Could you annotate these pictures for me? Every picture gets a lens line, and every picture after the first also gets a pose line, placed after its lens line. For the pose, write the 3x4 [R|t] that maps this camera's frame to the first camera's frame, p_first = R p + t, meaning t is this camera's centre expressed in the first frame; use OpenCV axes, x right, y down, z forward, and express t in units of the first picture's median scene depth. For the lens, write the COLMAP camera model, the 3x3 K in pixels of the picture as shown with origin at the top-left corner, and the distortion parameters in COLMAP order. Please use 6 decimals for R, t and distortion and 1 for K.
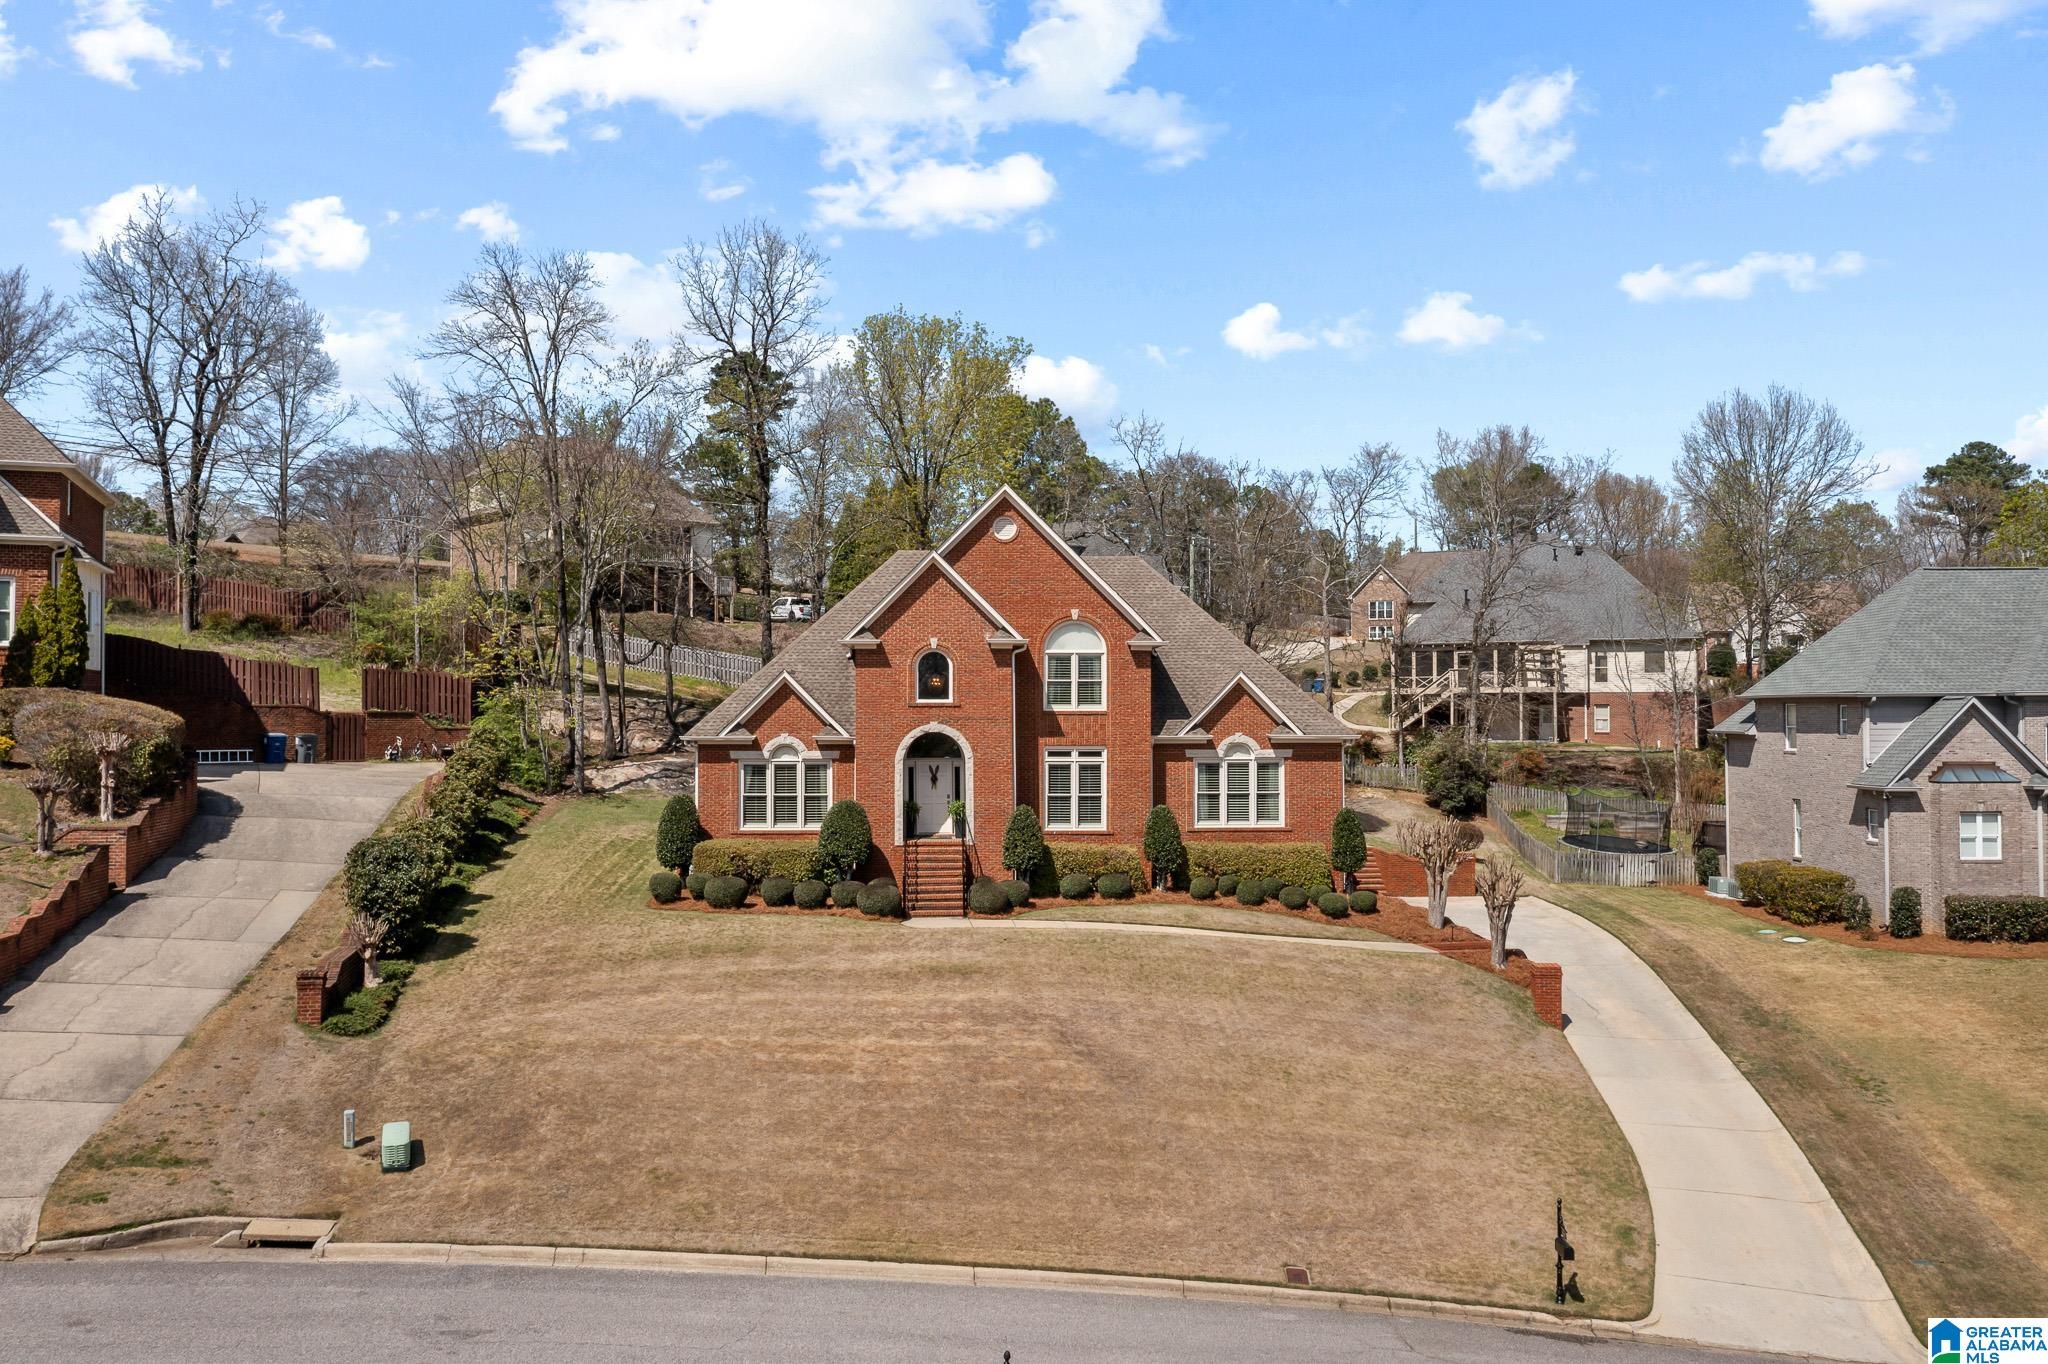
lens RADIAL K [[1633.8, 0, 1027.1], [0, 1633.8, 680.4], [0, 0, 1]] dist [-0.010176, 0.002784]
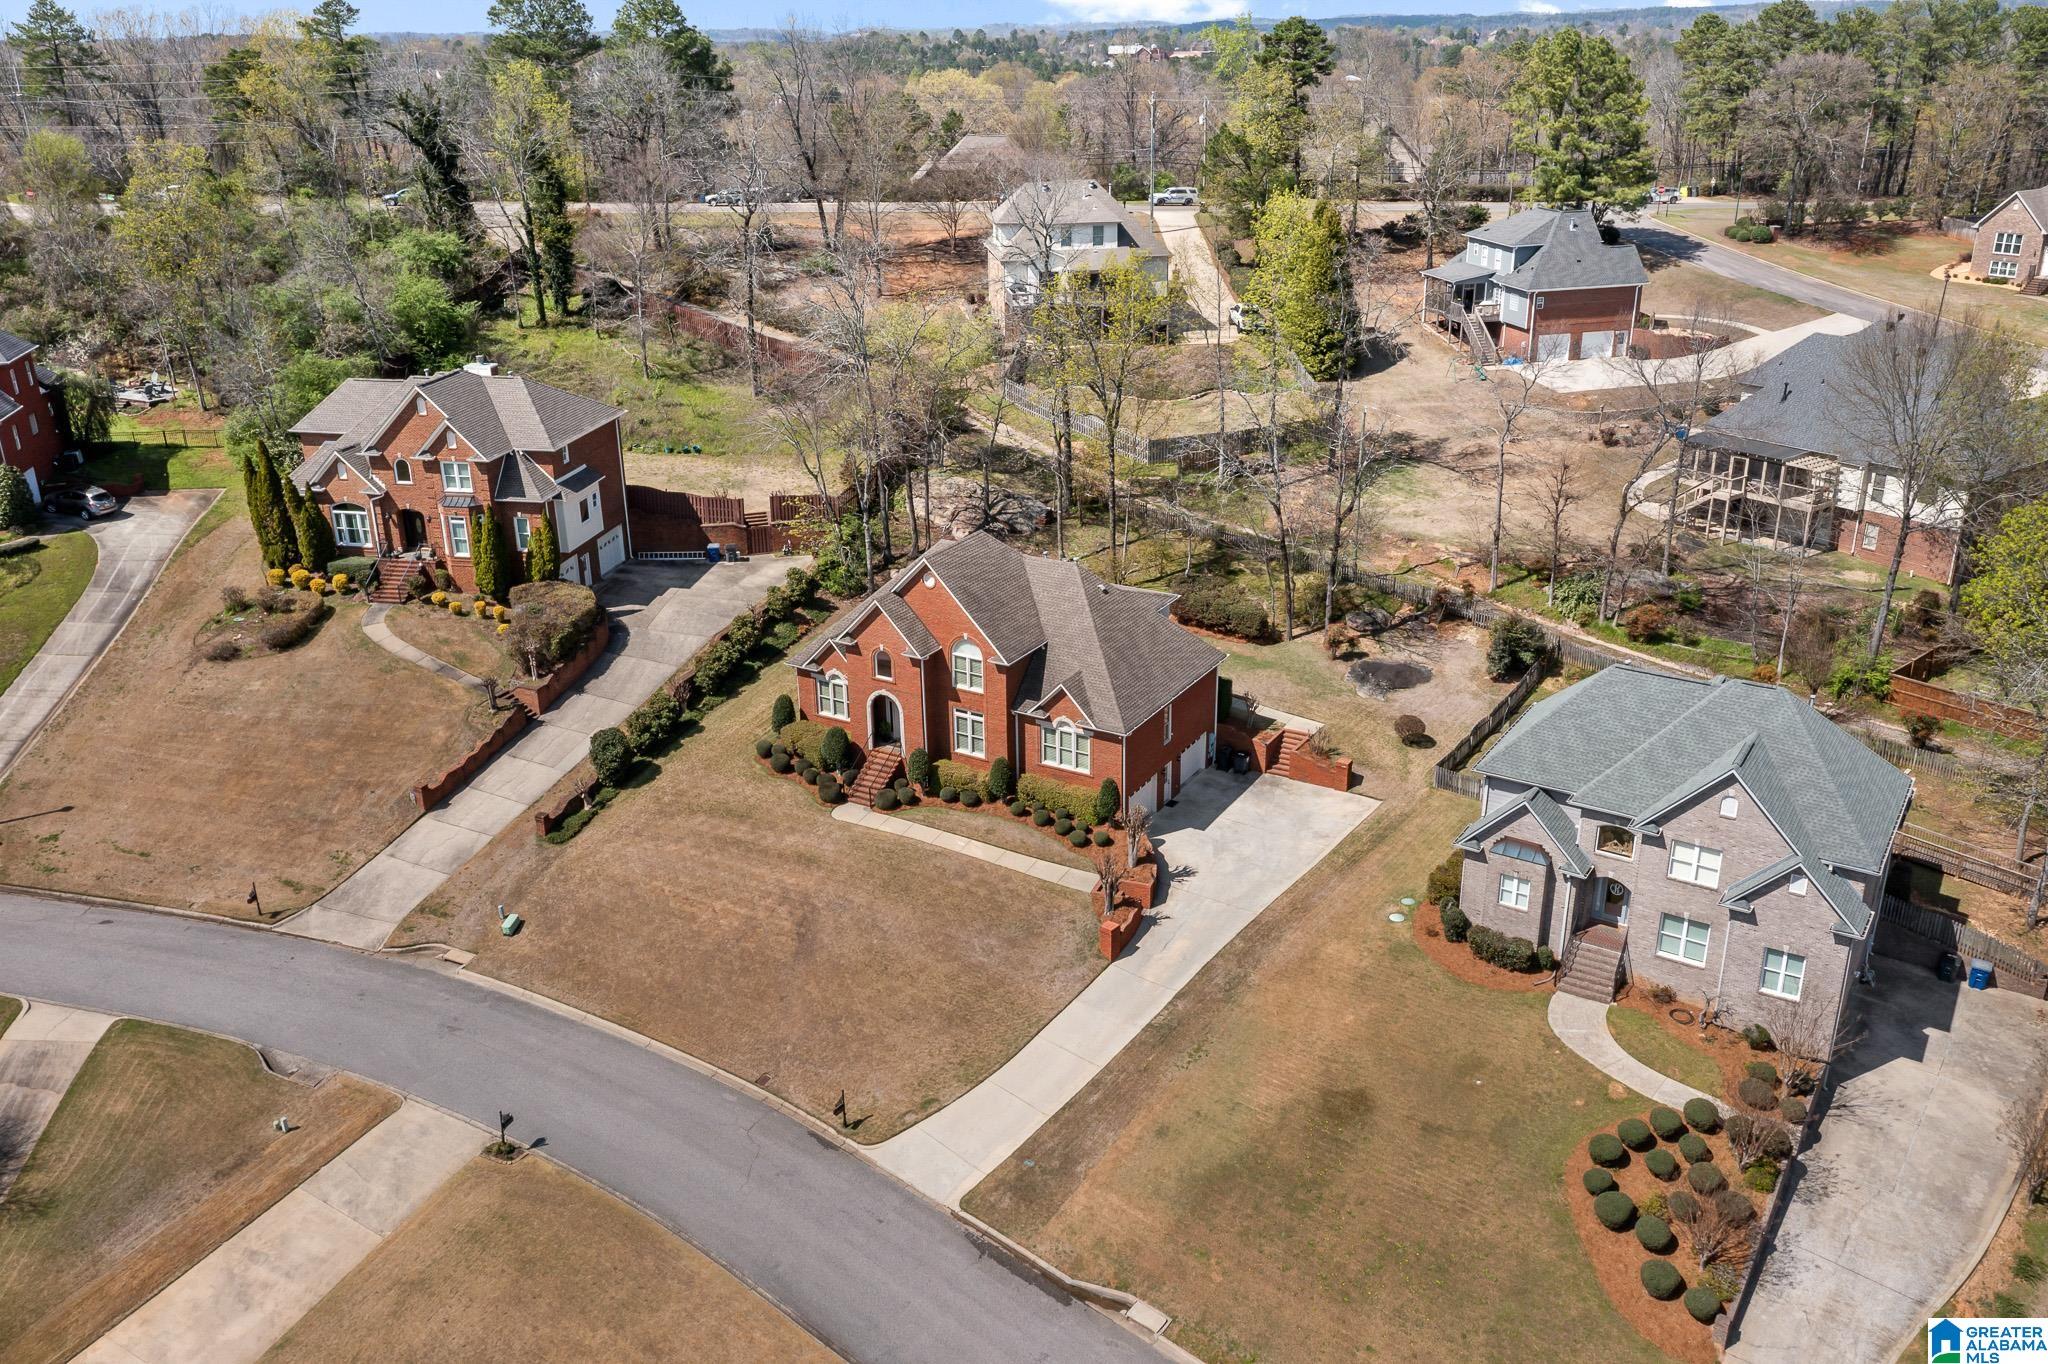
lens RADIAL K [[1633.8, 0, 1023.7], [0, 1633.8, 666.2], [0, 0, 1]] dist [-0.010176, 0.002784]
pose [[0.838609, 0.188620, -0.511036, 0.928760], [0.022845, 0.925135, 0.378951, -0.637119], [0.544255, -0.329466, 0.771517, -0.253822]]
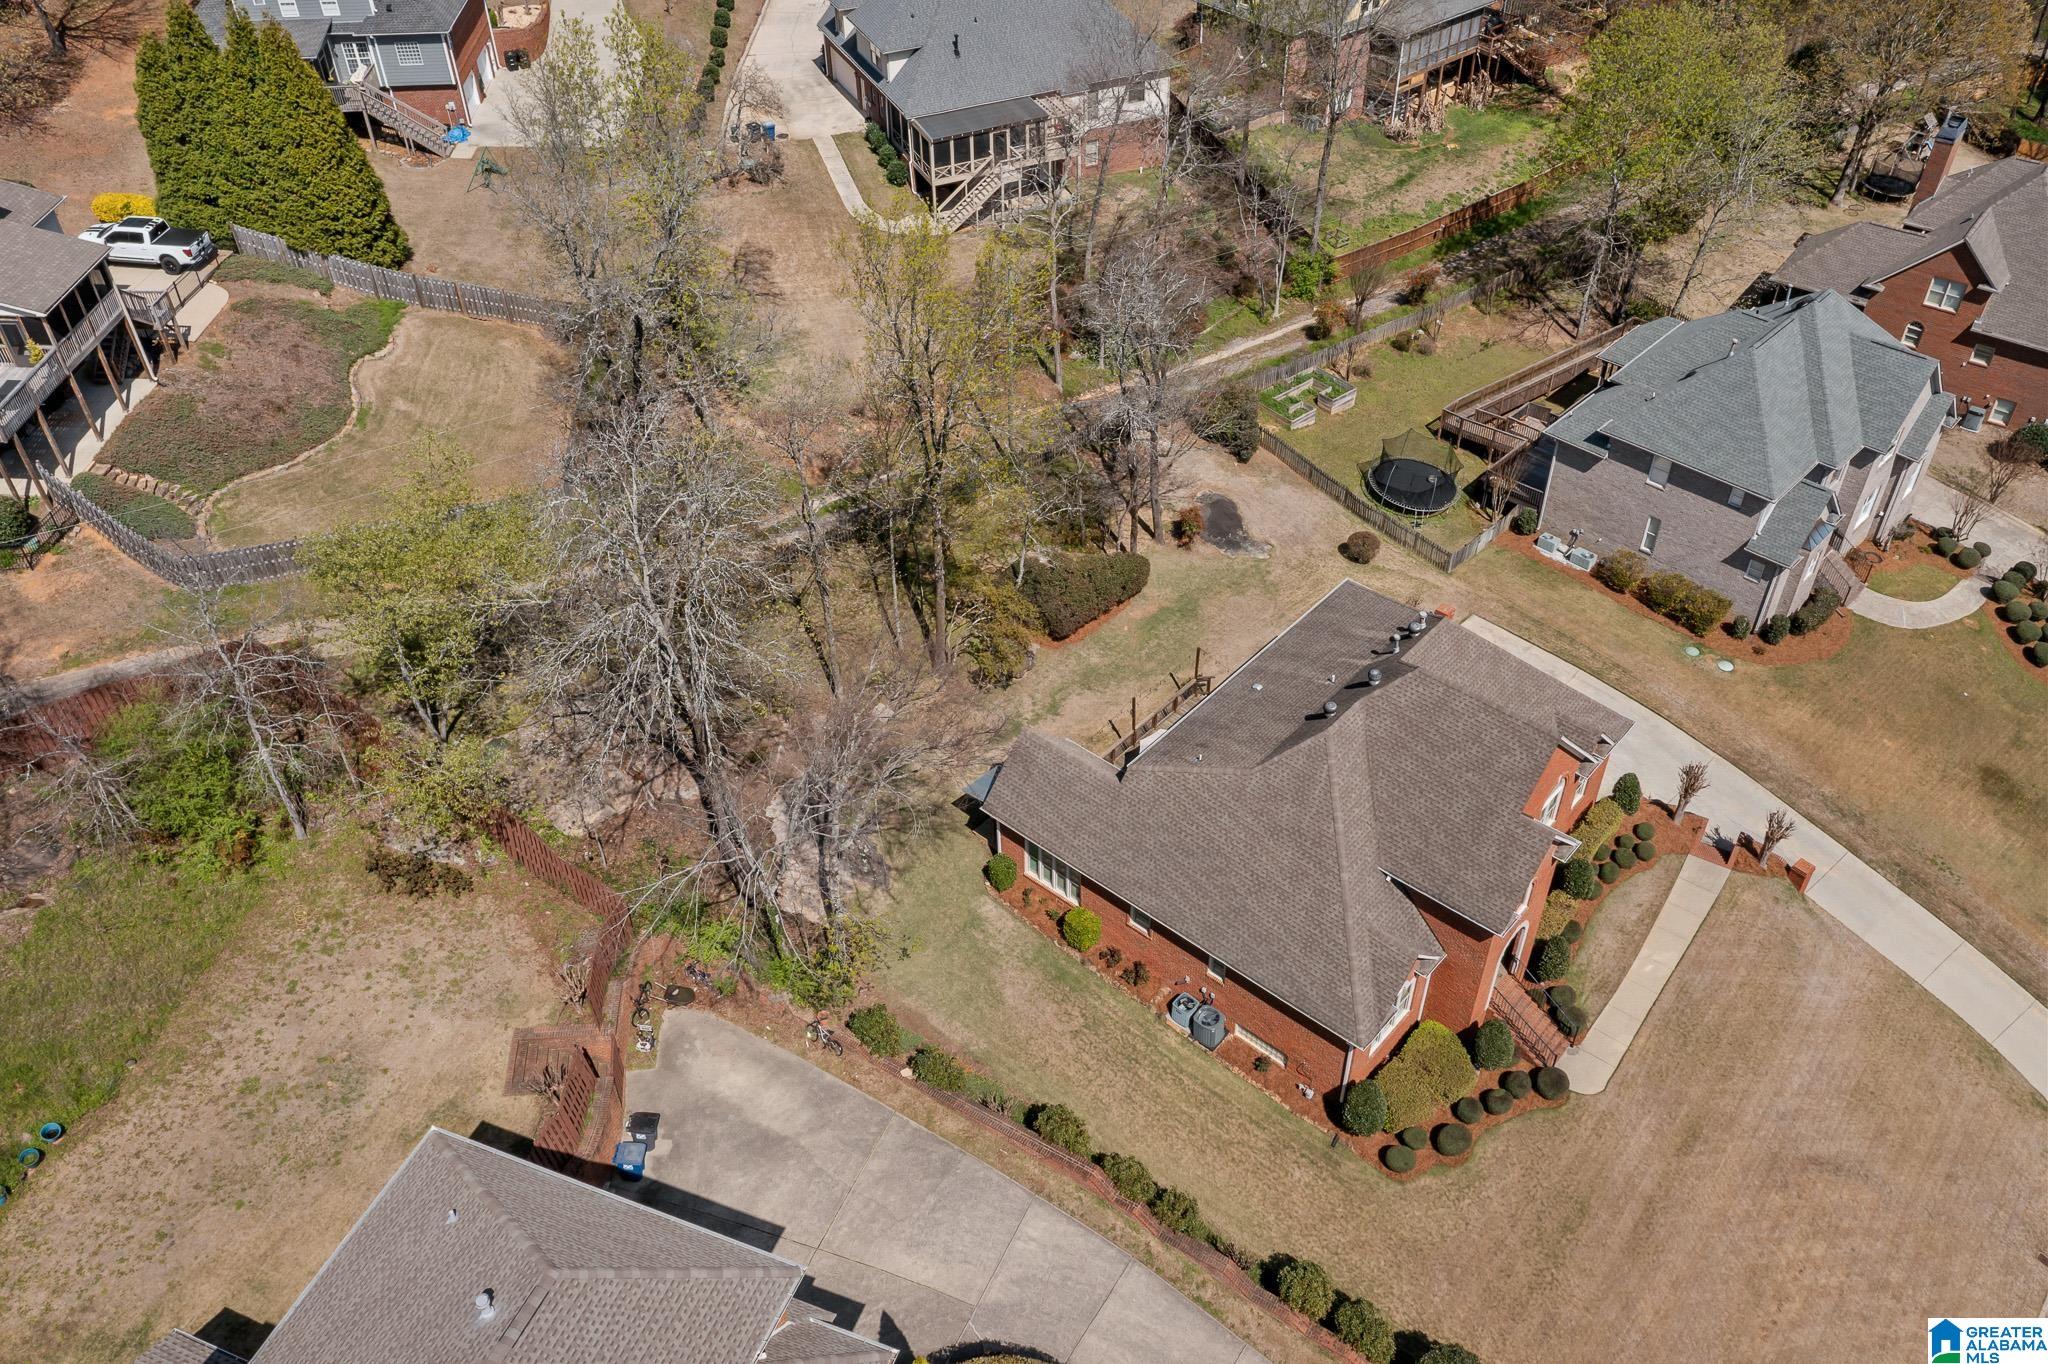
lens RADIAL K [[1633.8, 0, 1026.7], [0, 1633.8, 665.6], [0, 0, 1]] dist [-0.010176, 0.002784]
pose [[0.691729, -0.480117, 0.539442, -0.831093], [0.005002, 0.750155, 0.661243, -0.881541], [-0.722140, -0.454703, 0.521306, 0.698768]]
